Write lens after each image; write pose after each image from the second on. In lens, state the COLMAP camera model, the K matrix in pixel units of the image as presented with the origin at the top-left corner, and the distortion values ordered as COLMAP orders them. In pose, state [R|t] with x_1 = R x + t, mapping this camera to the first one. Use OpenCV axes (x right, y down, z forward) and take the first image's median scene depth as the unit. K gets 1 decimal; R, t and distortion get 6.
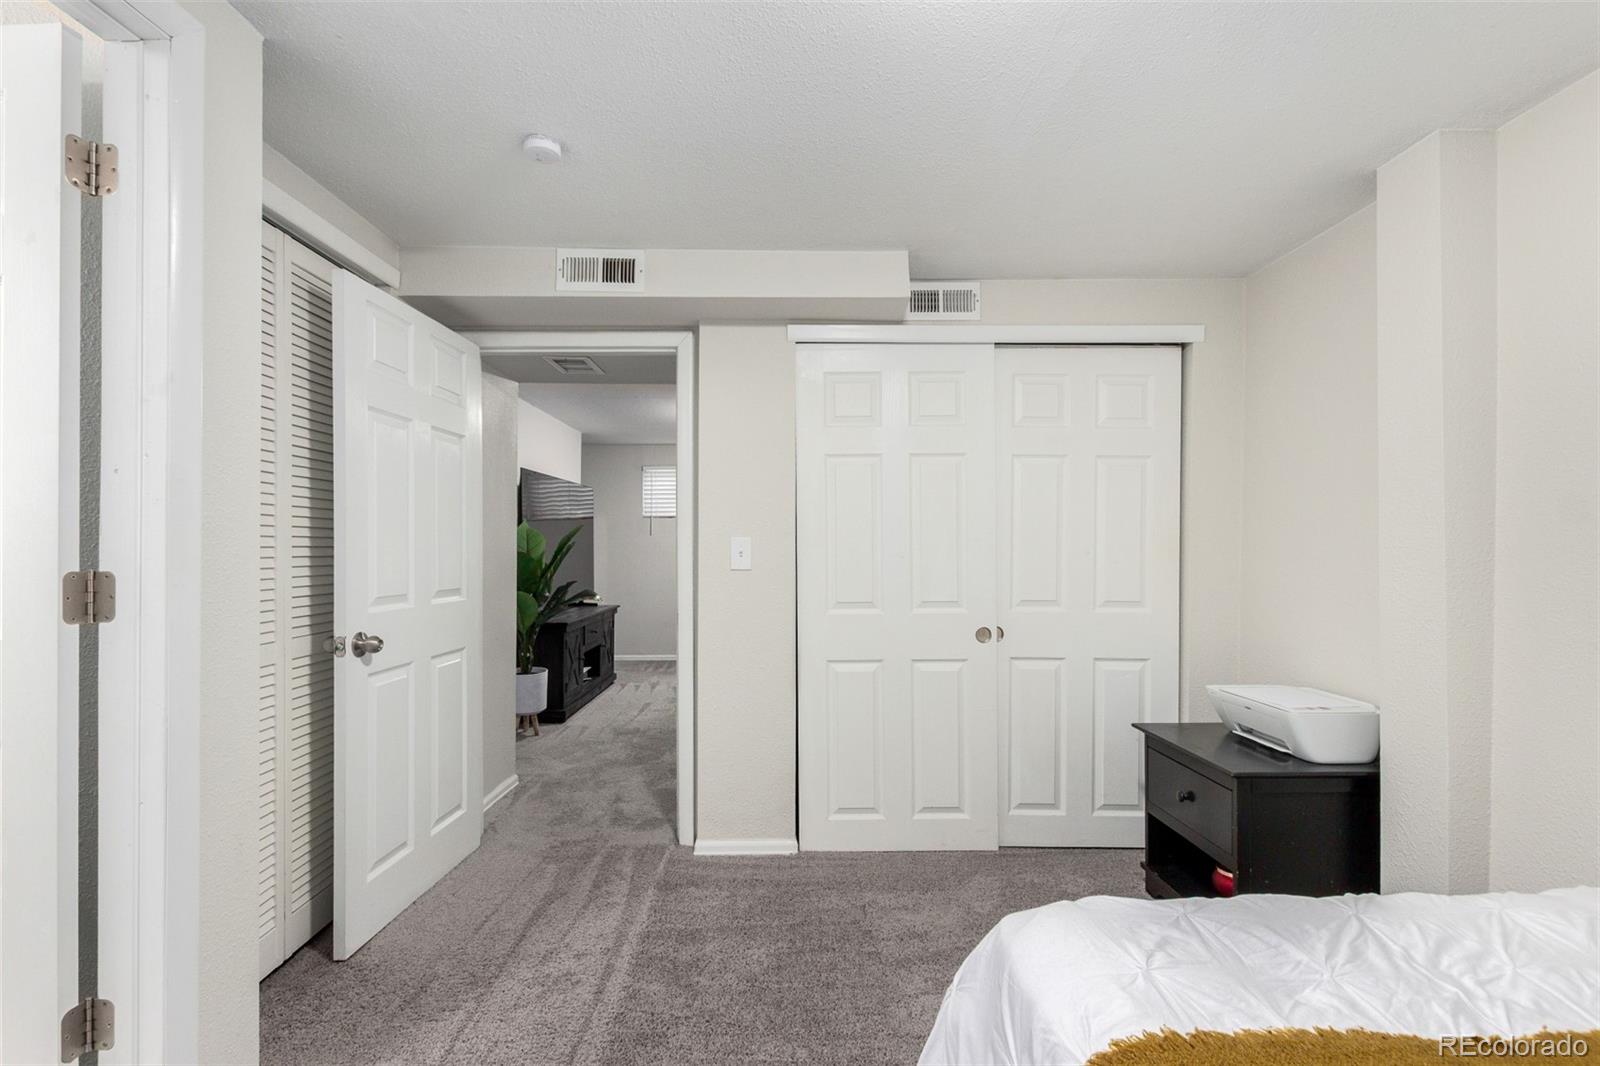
lens RADIAL K [[739.0, 0, 795.0], [0, 739.0, 539.7], [0, 0, 1]] dist [-0.000592, -0.000975]
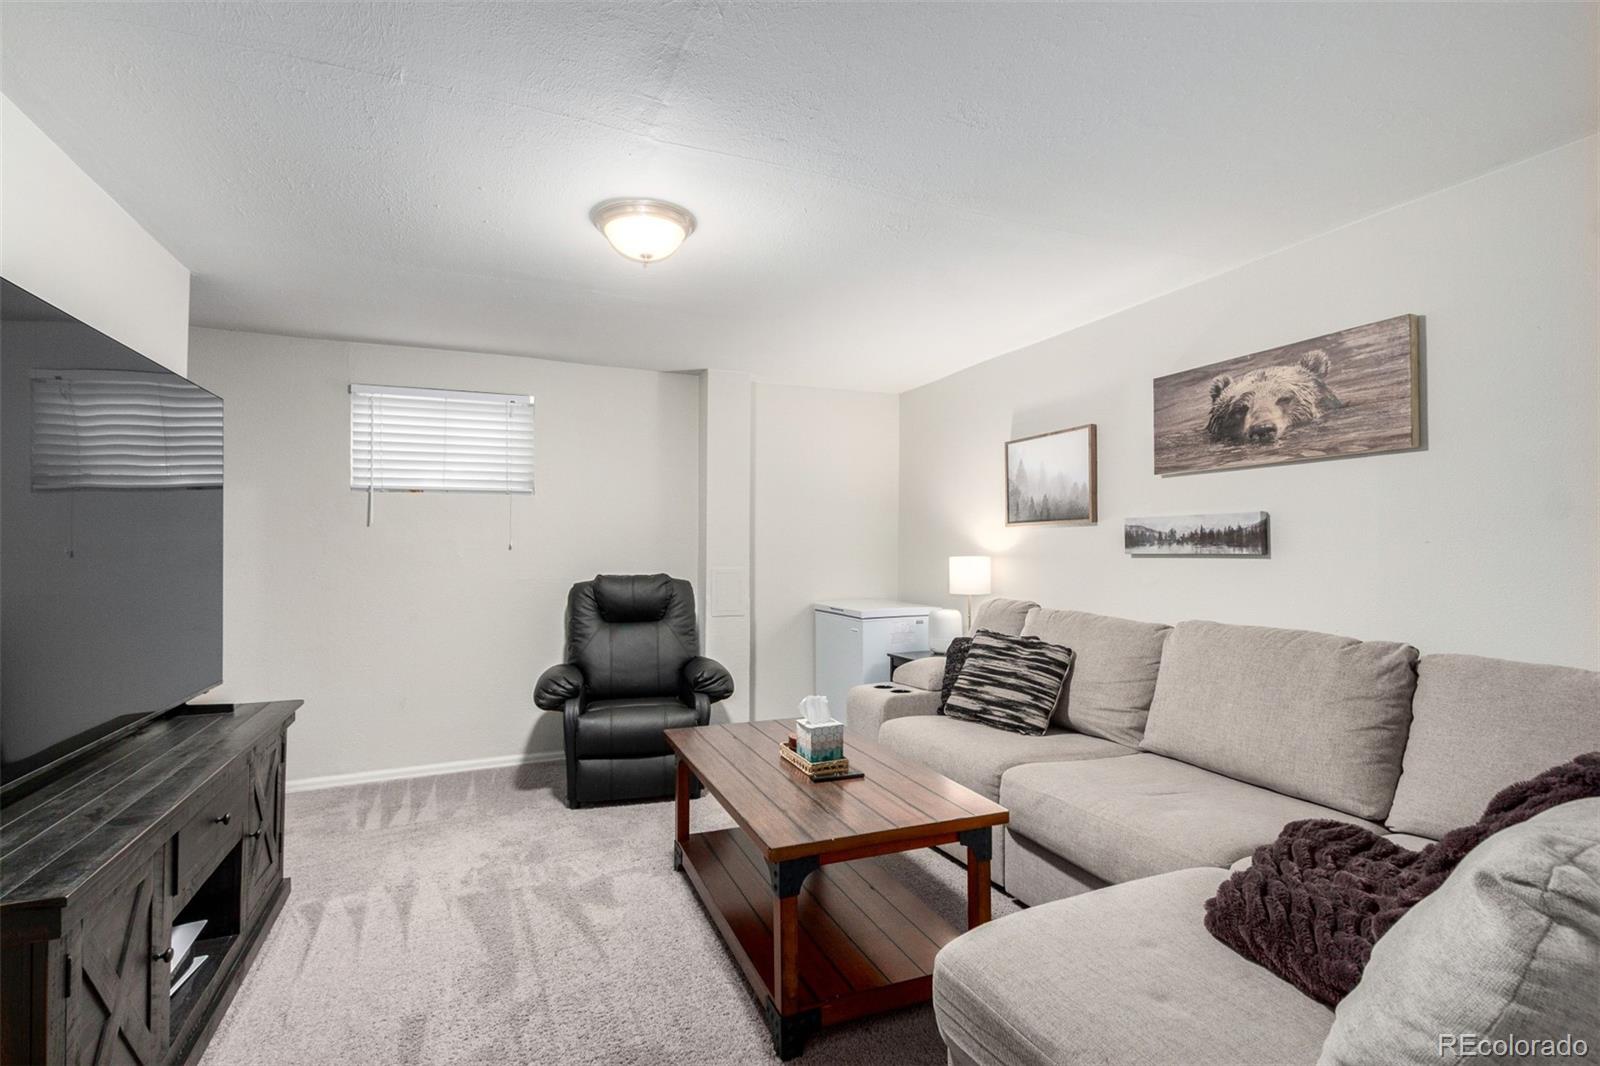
lens RADIAL K [[739.0, 0, 798.9], [0, 739.0, 530.2], [0, 0, 1]] dist [-0.000592, -0.000975]
pose [[0.926083, -0.001707, 0.377317, -0.139362], [0.008405, 0.999835, -0.016105, 0.007037], [-0.377227, 0.018086, 0.925944, 0.531190]]
